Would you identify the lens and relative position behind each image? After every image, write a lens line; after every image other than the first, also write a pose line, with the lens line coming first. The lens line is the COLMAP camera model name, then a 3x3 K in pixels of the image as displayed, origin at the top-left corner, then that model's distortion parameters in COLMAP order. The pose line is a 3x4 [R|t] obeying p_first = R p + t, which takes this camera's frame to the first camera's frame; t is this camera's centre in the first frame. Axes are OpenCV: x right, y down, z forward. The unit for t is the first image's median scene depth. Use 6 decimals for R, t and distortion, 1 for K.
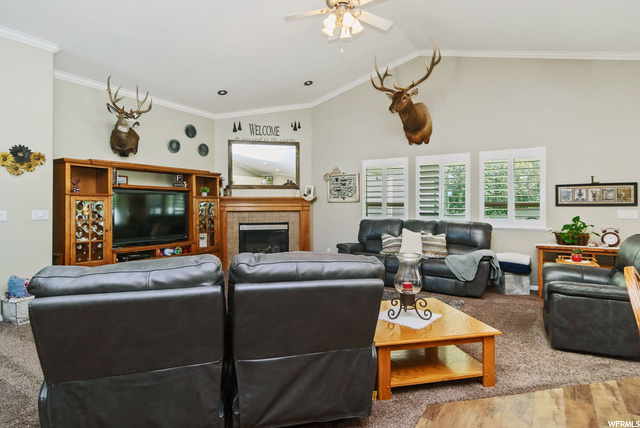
lens RADIAL K [[357.8, 0, 318.0], [0, 357.8, 208.4], [0, 0, 1]] dist [0.007229, 0.000546]
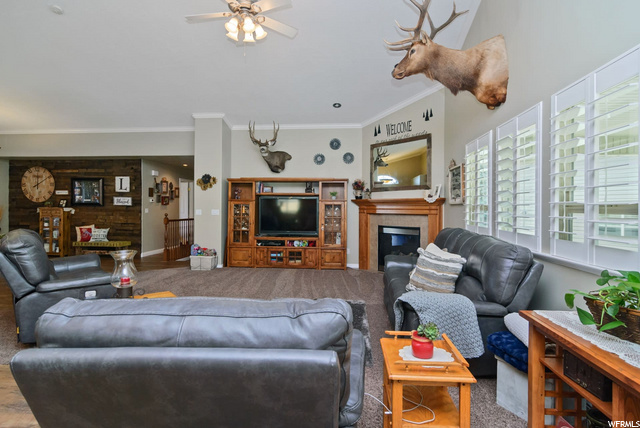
lens RADIAL K [[357.8, 0, 318.0], [0, 357.8, 208.4], [0, 0, 1]] dist [0.007229, 0.000546]
pose [[0.432153, 0.001349, -0.901800, 0.647009], [-0.016339, 0.999846, -0.006334, 0.001797], [0.901652, 0.017472, 0.432108, 0.435741]]
